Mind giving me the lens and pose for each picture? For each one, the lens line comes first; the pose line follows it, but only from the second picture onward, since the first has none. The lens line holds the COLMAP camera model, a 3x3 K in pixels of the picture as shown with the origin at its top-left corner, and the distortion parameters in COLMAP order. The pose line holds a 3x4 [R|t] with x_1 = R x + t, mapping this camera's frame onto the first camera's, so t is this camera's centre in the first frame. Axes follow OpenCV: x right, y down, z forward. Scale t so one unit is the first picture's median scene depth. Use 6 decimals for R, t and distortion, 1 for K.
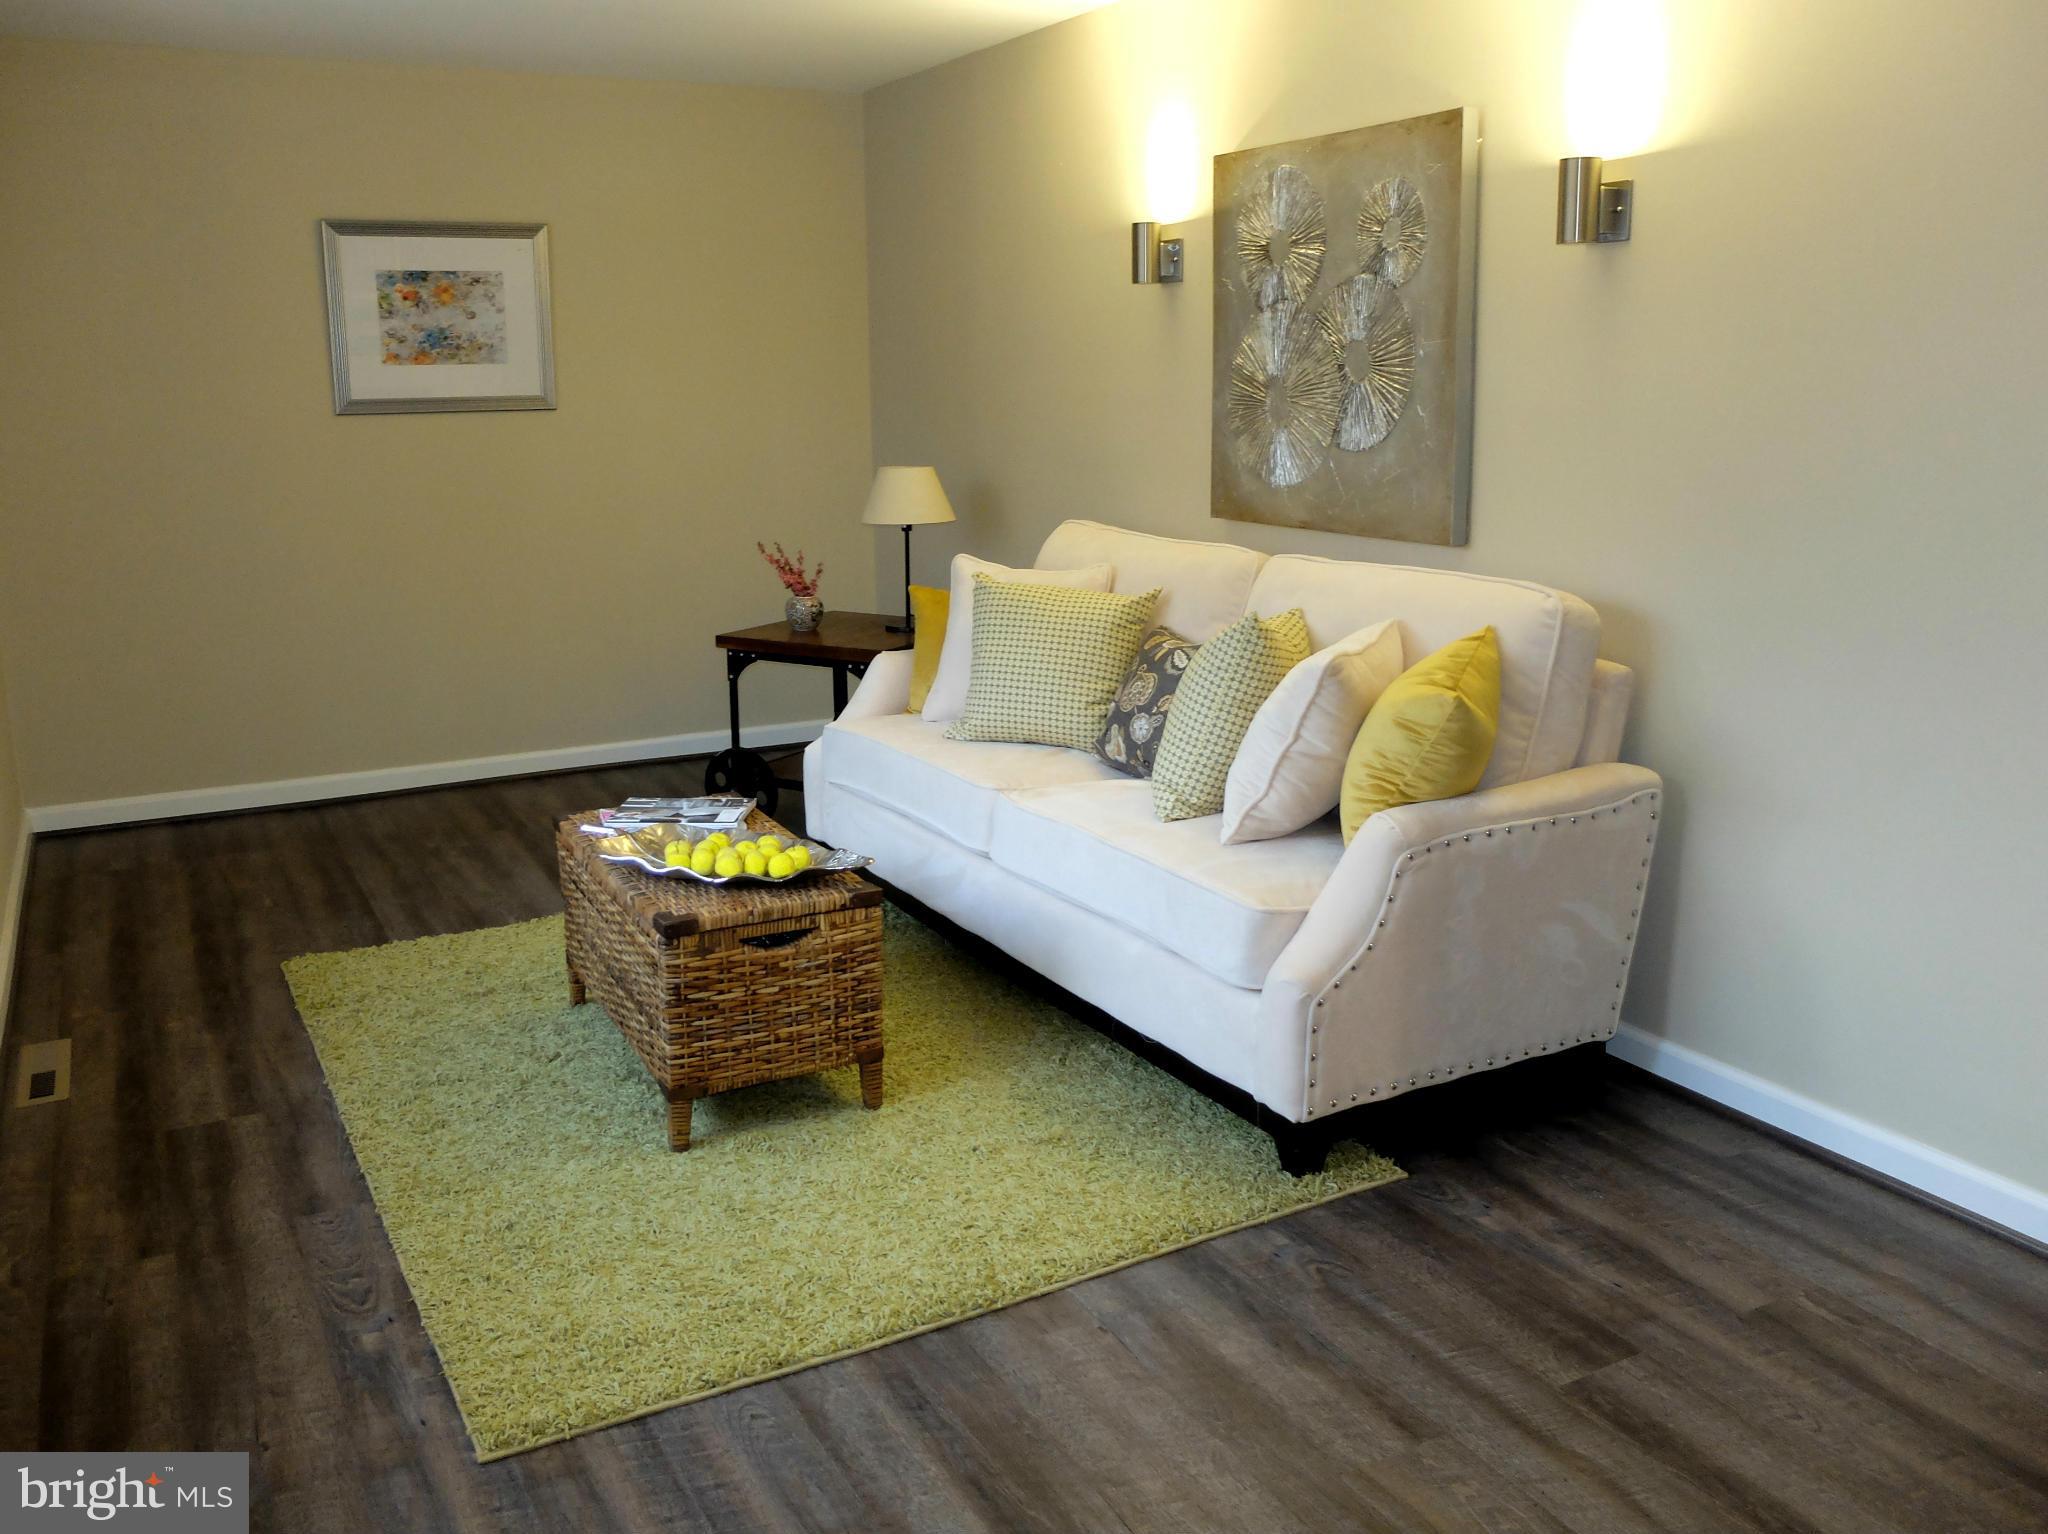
lens RADIAL K [[1695.4, 0, 1106.7], [0, 1695.4, 738.2], [0, 0, 1]] dist [-0.004005, 0.012982]
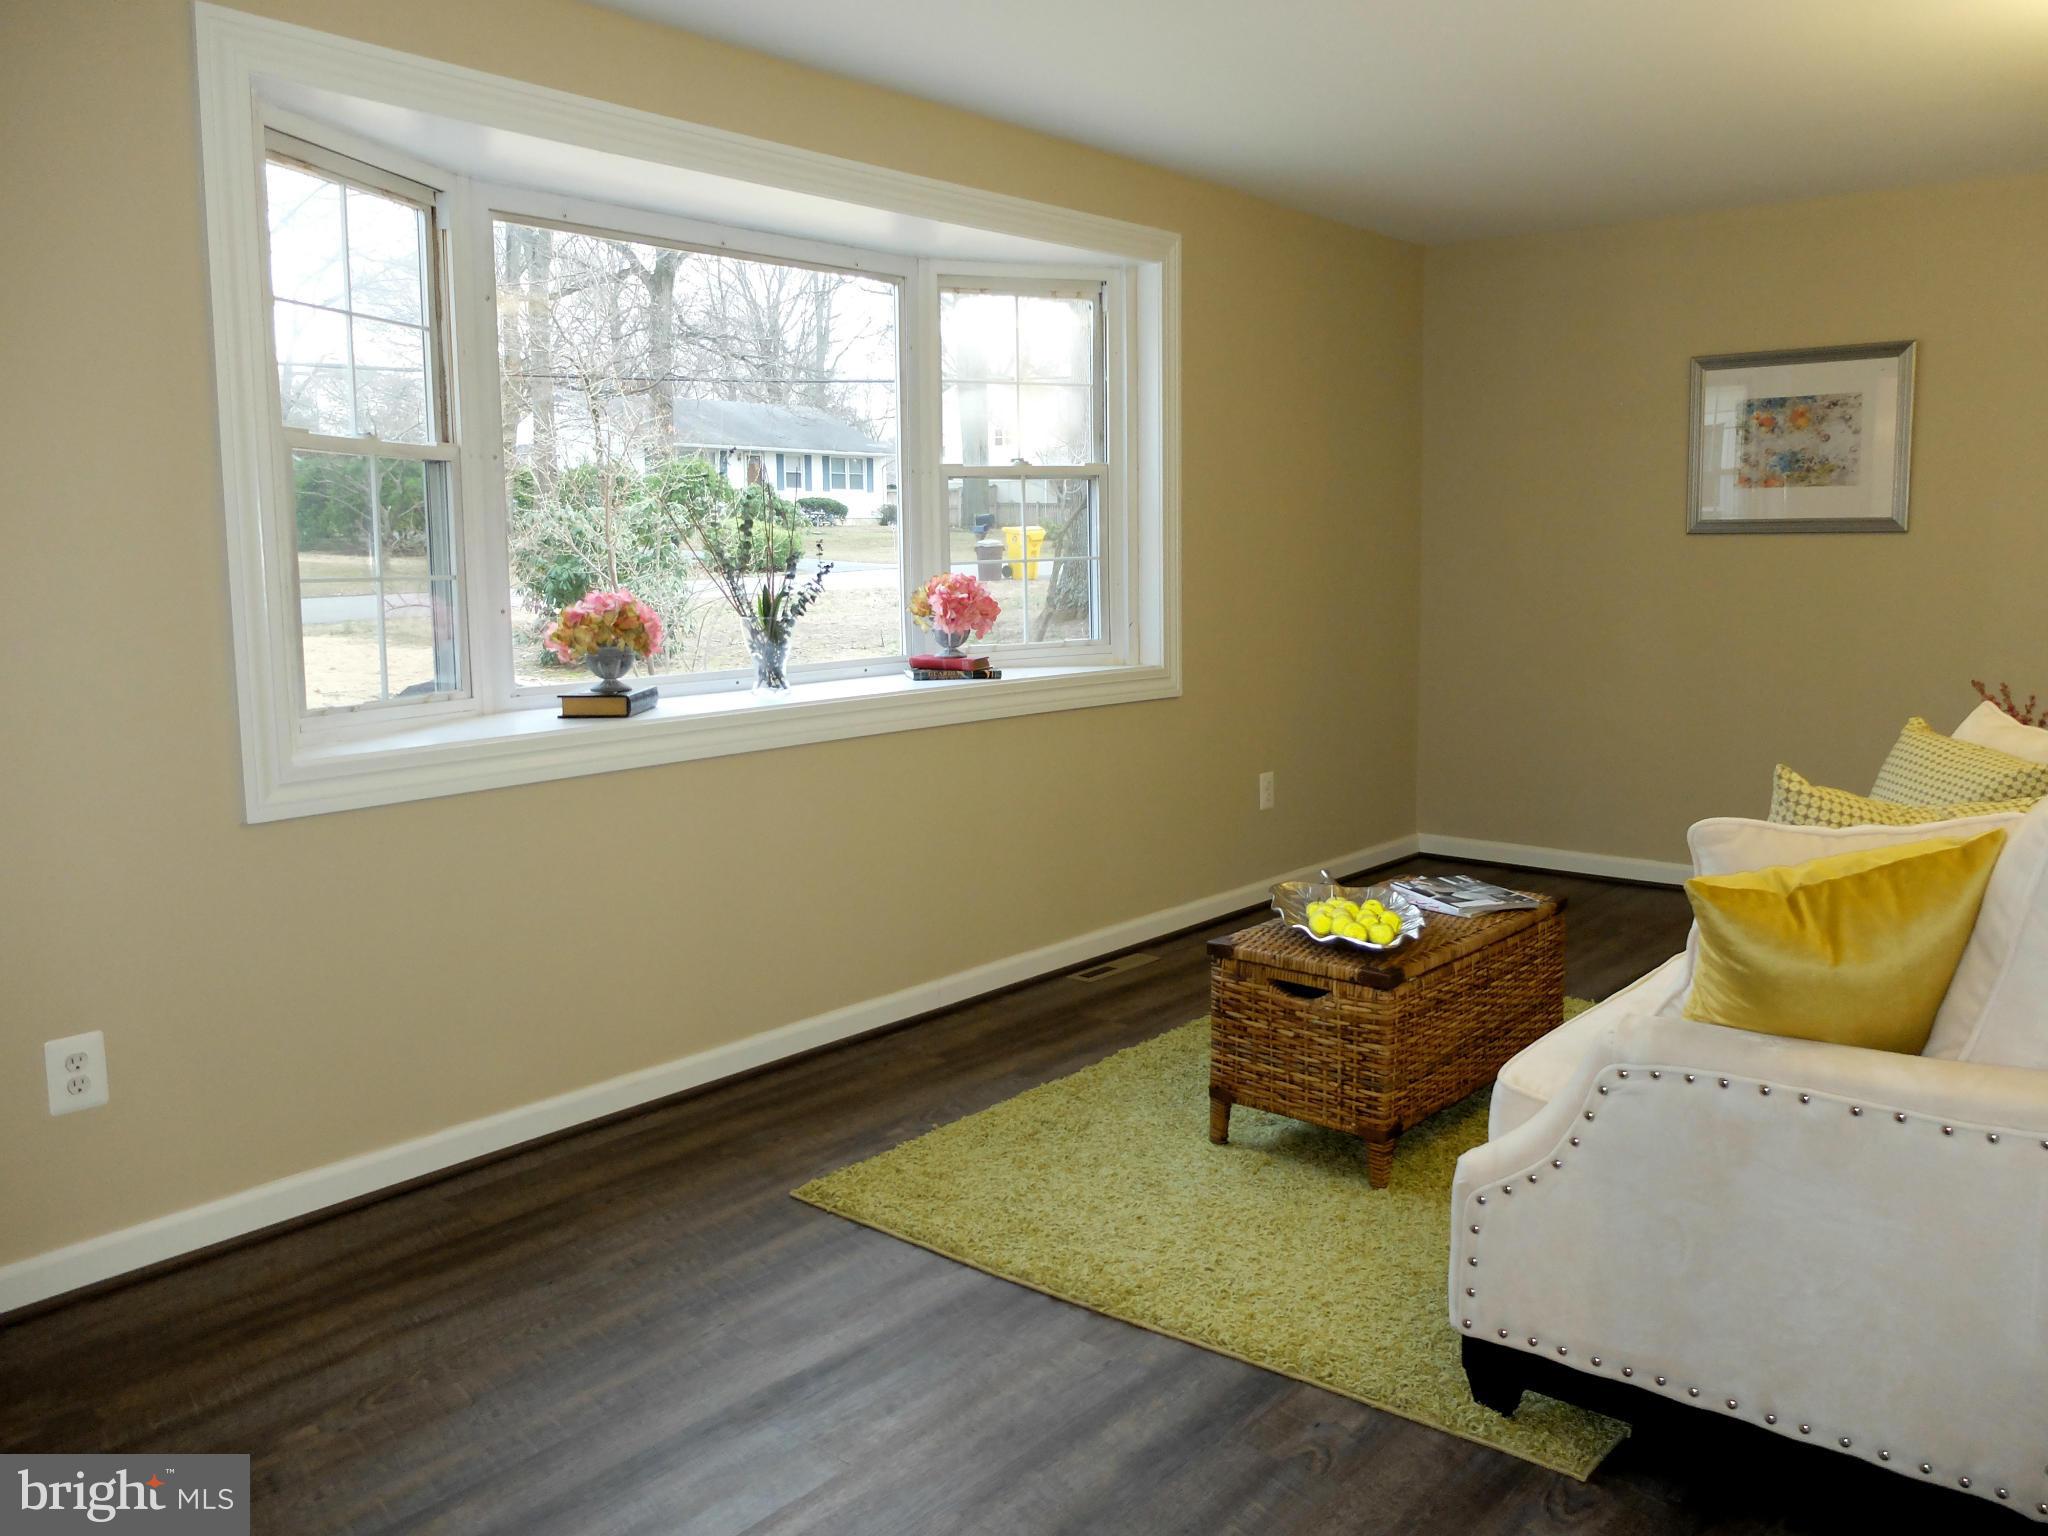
lens RADIAL K [[1695.4, 0, 1034.2], [0, 1695.4, 765.8], [0, 0, 1]] dist [-0.004005, 0.012982]
pose [[0.349029, 0.136713, -0.927086, 0.730413], [-0.197816, 0.977757, 0.069711, -0.064795], [0.915995, 0.159061, 0.368310, 0.405621]]
